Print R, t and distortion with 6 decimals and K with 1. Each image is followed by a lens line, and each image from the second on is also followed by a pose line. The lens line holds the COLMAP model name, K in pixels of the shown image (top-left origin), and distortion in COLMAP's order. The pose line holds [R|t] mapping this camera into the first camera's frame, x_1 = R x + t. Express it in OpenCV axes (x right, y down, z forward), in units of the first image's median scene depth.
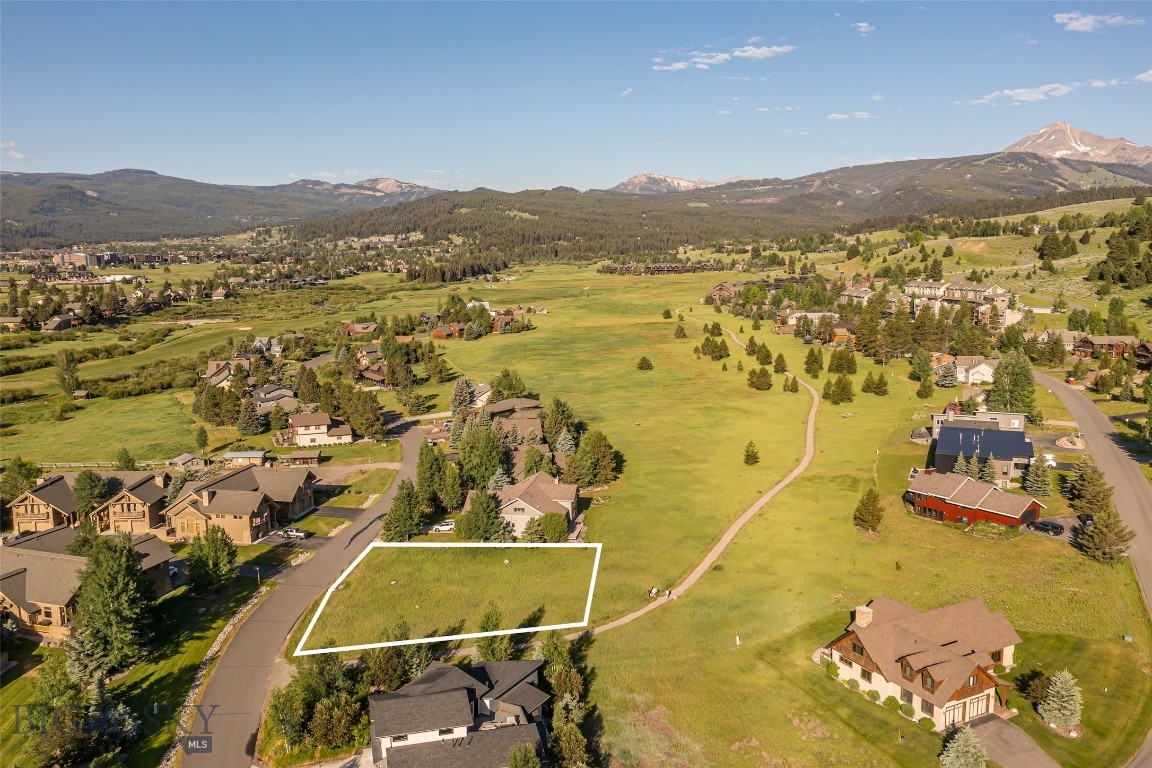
lens RADIAL K [[930.5, 0, 571.4], [0, 930.5, 313.6], [0, 0, 1]] dist [-0.011968, -0.009593]
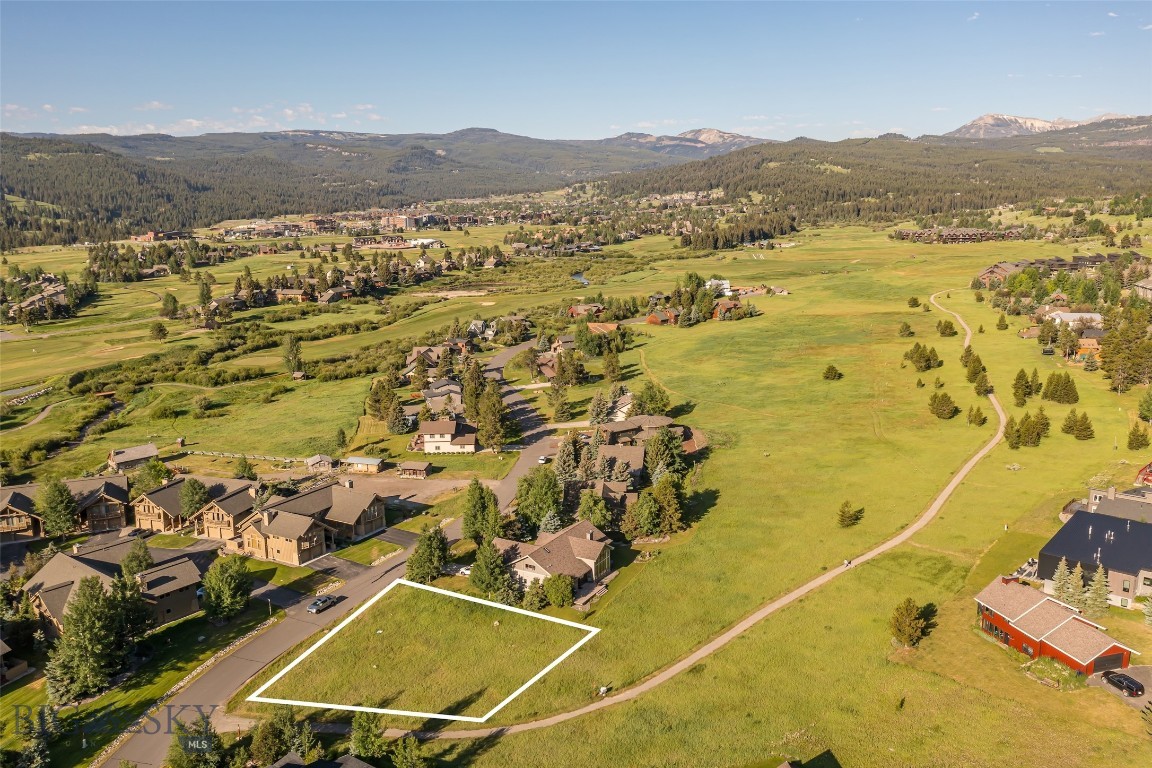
lens RADIAL K [[930.5, 0, 571.4], [0, 930.5, 313.6], [0, 0, 1]] dist [-0.011968, -0.009593]
pose [[0.938640, 0.035012, -0.343118, 0.097854], [-0.015663, 0.998135, 0.059002, -0.035334], [0.344544, -0.050008, 0.937437, 0.036502]]
